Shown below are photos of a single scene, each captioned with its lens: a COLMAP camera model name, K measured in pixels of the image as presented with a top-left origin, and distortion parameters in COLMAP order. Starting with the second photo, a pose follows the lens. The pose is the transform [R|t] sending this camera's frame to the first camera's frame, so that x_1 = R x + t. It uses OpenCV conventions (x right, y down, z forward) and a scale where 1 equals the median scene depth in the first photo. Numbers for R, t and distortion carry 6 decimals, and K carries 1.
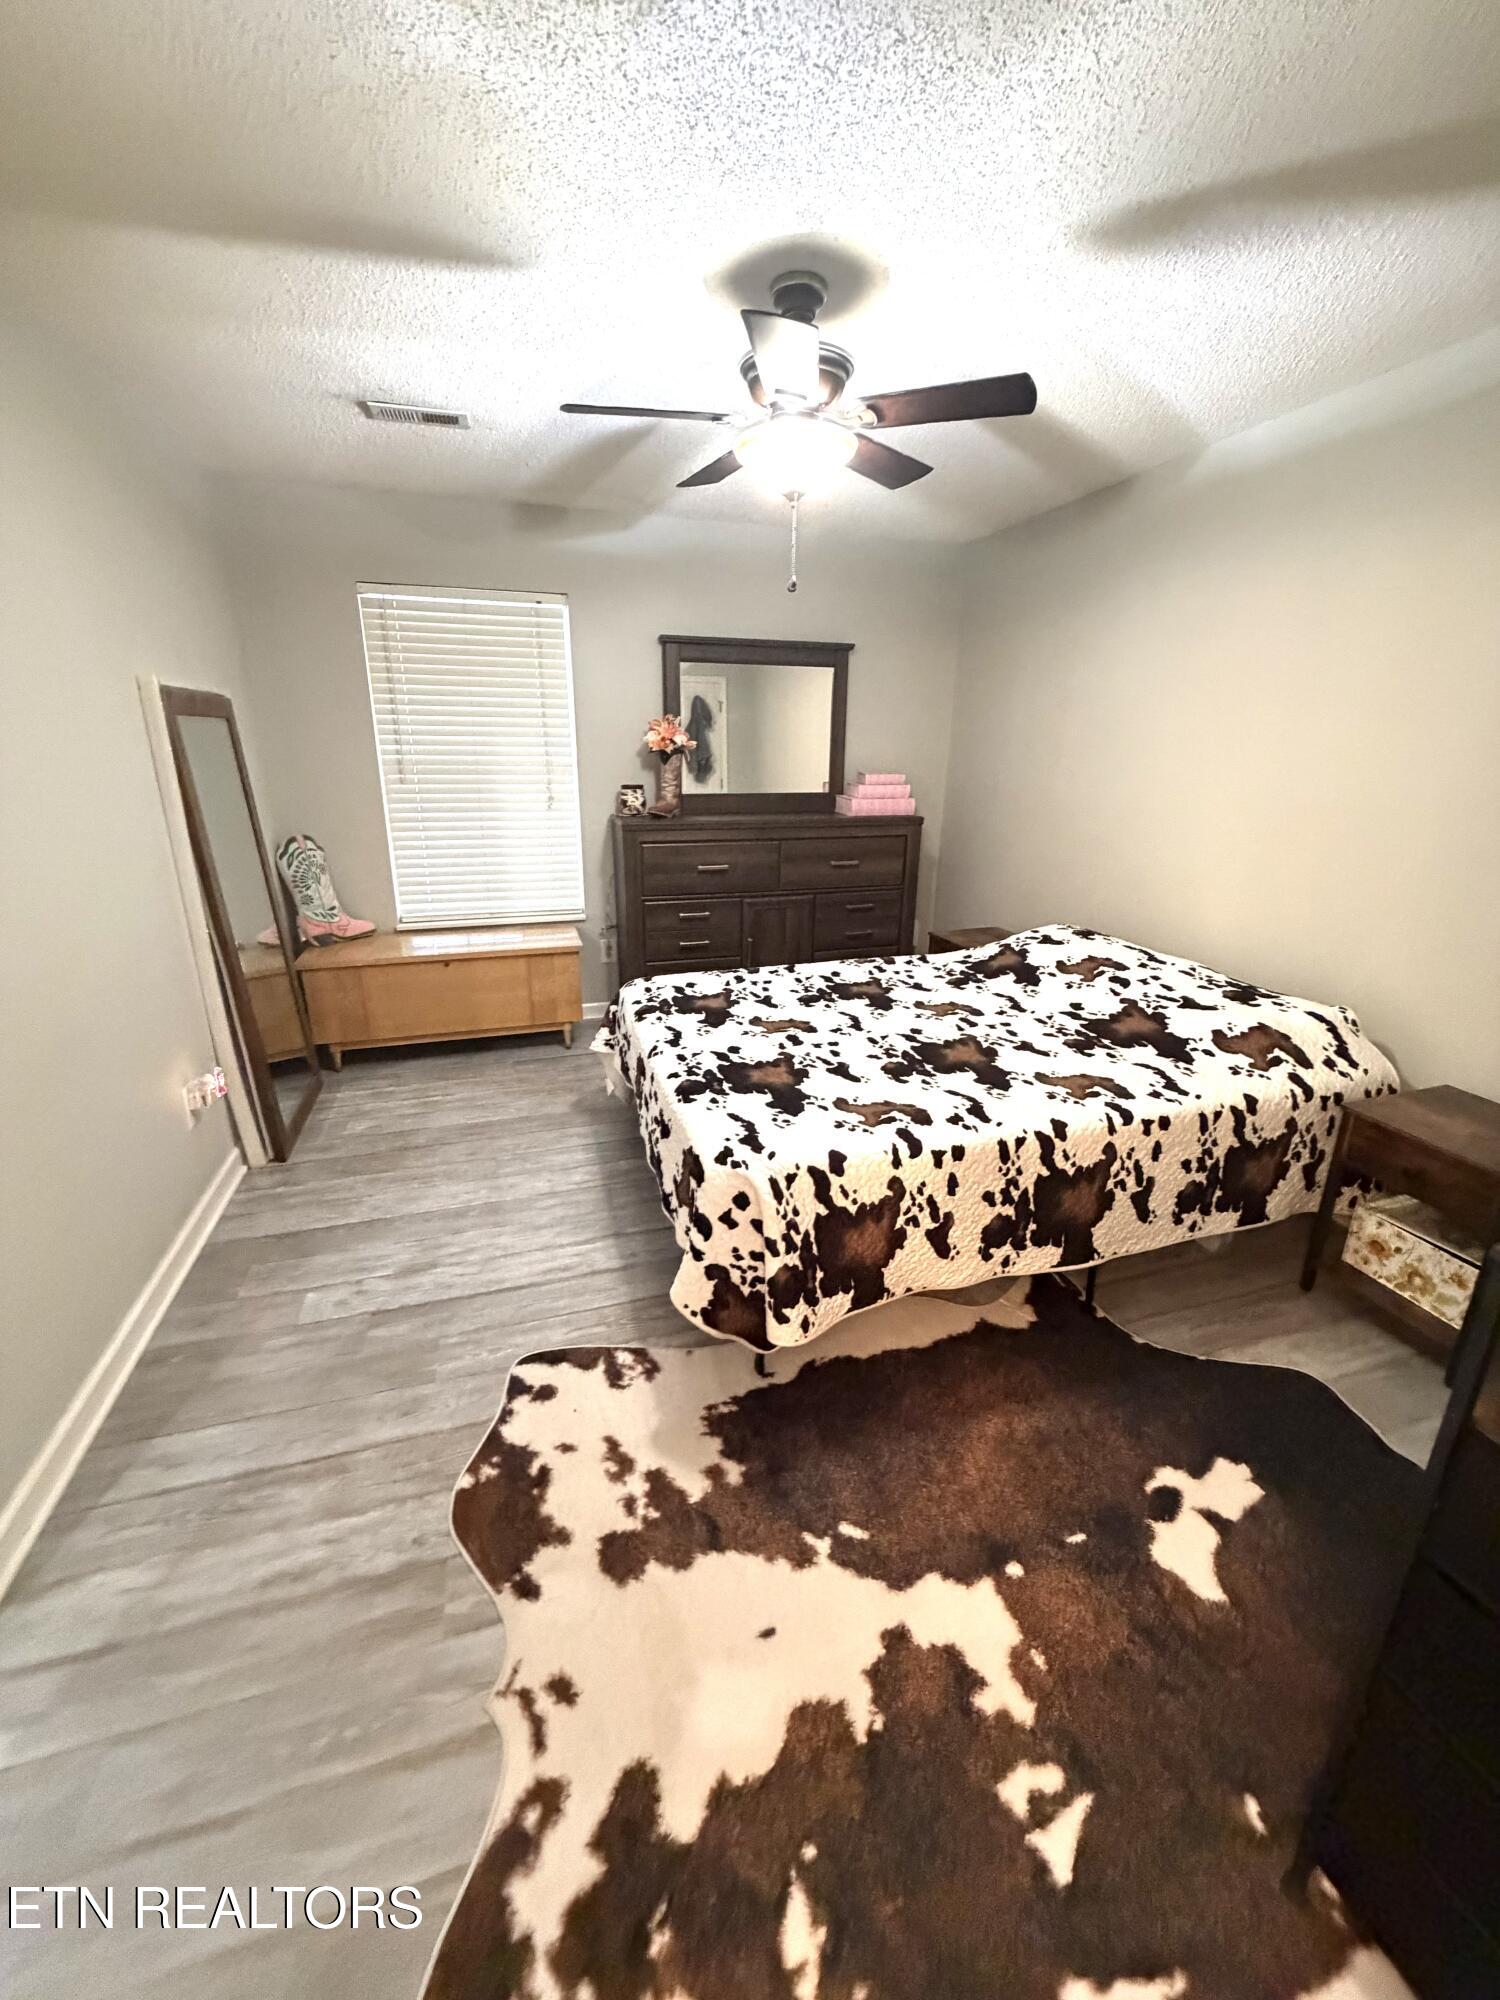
lens RADIAL K [[797.0, 0, 753.1], [0, 797.0, 999.9], [0, 0, 1]] dist [0.000488, -0.000099]
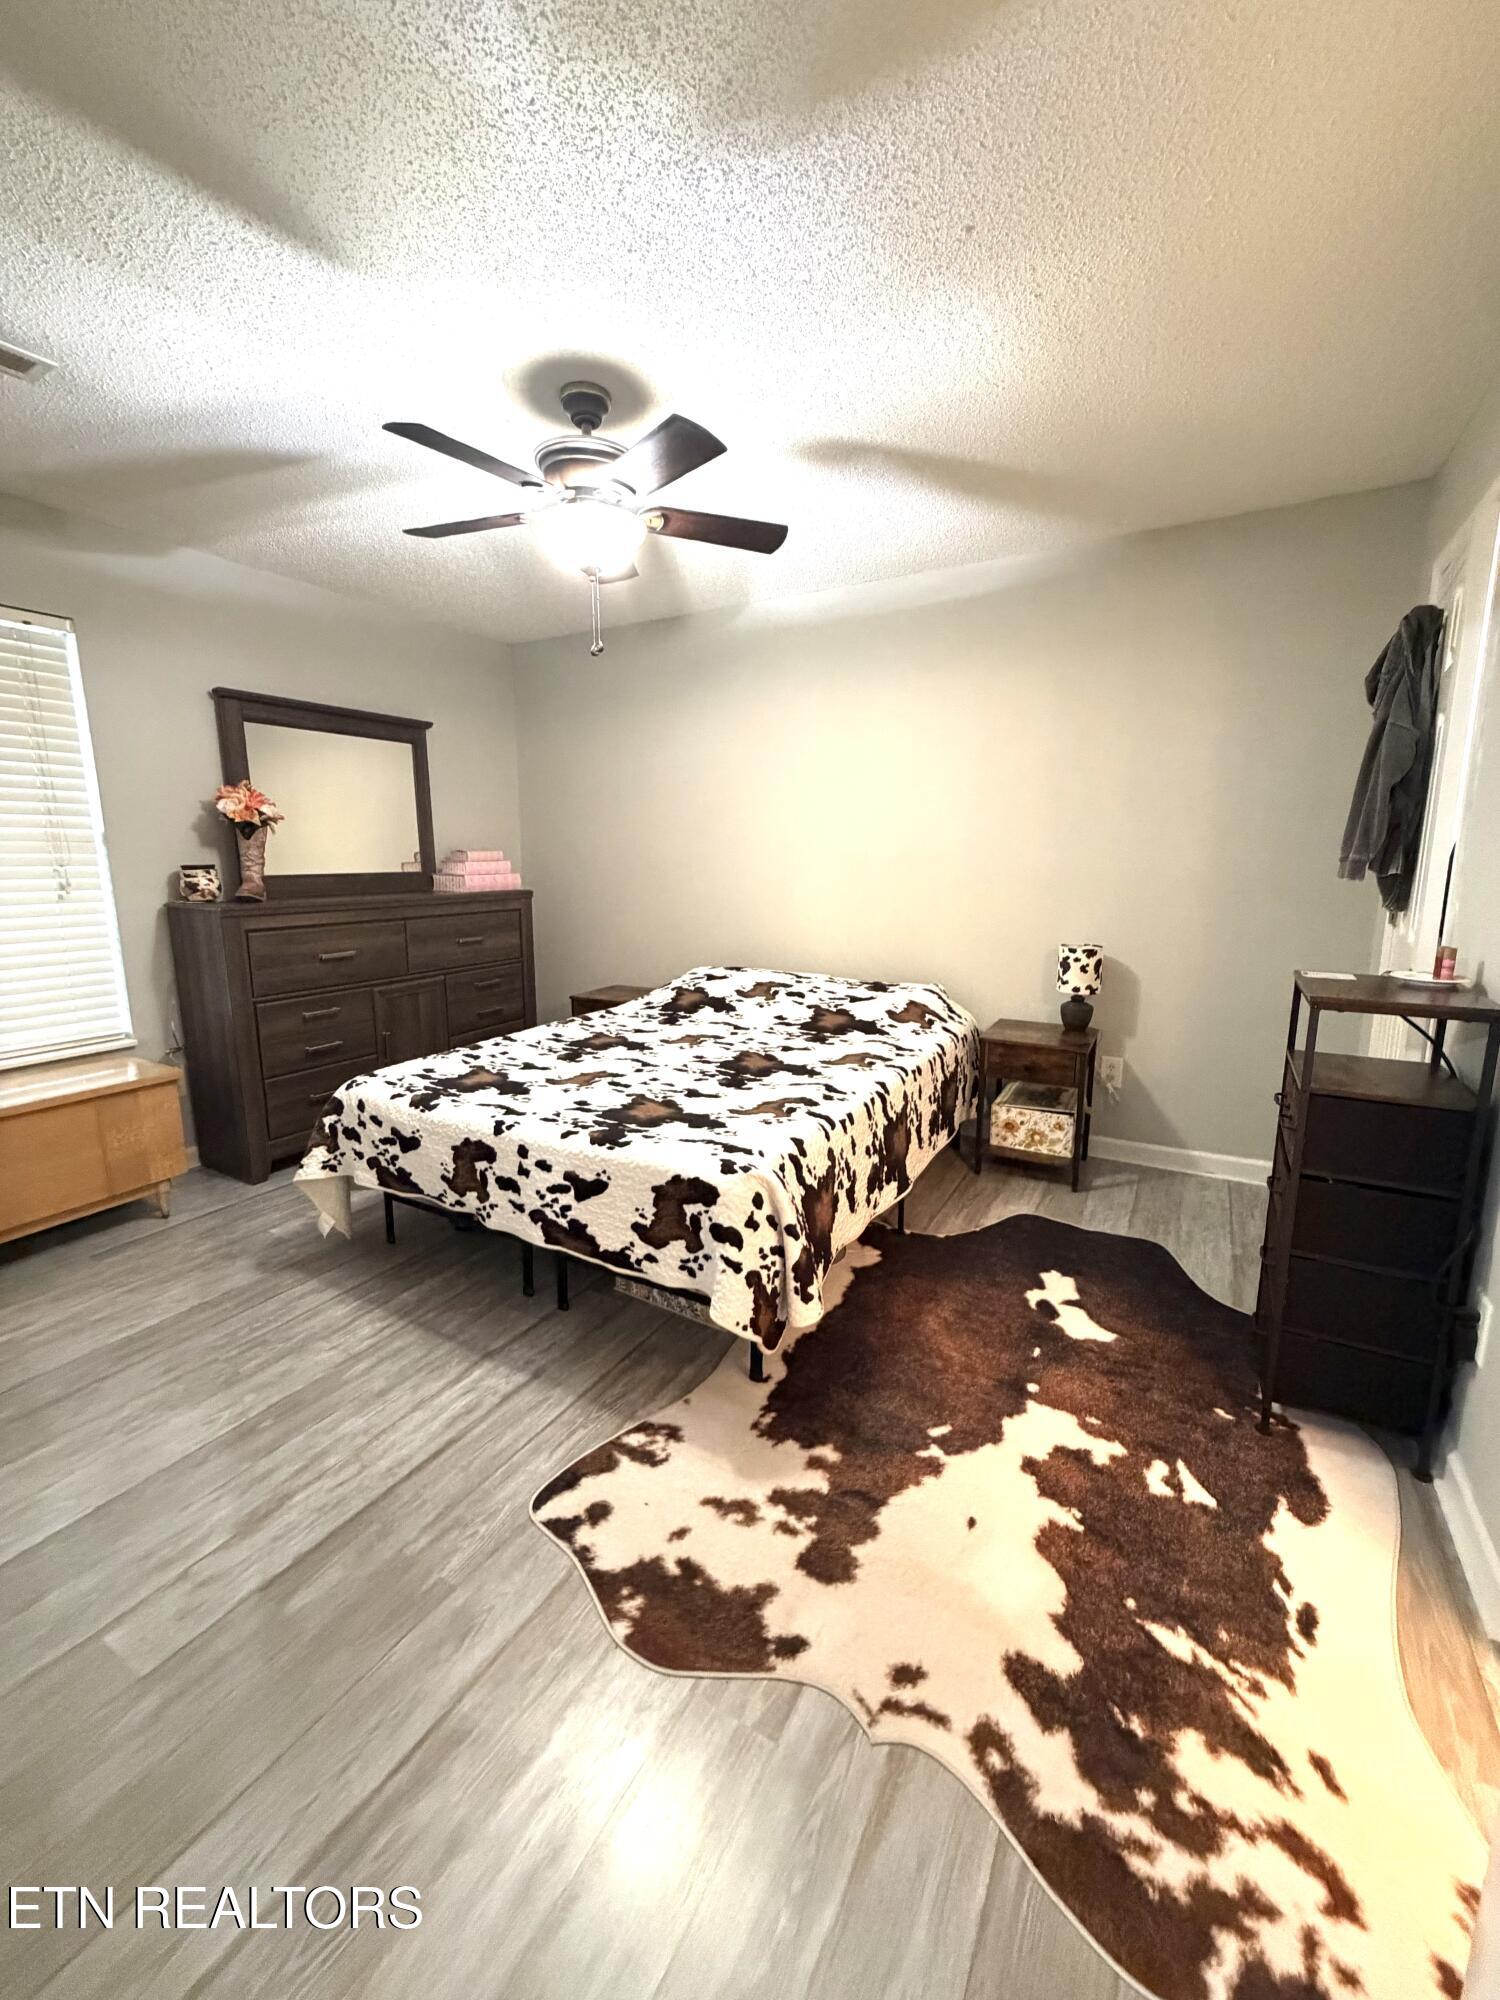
lens RADIAL K [[797.0, 0, 756.2], [0, 797.0, 998.4], [0, 0, 1]] dist [0.000488, -0.000099]
pose [[0.725209, -0.133879, 0.675387, -0.643507], [0.220391, 0.974442, -0.043489, 0.034710], [-0.652303, 0.180387, 0.736180, 0.168368]]
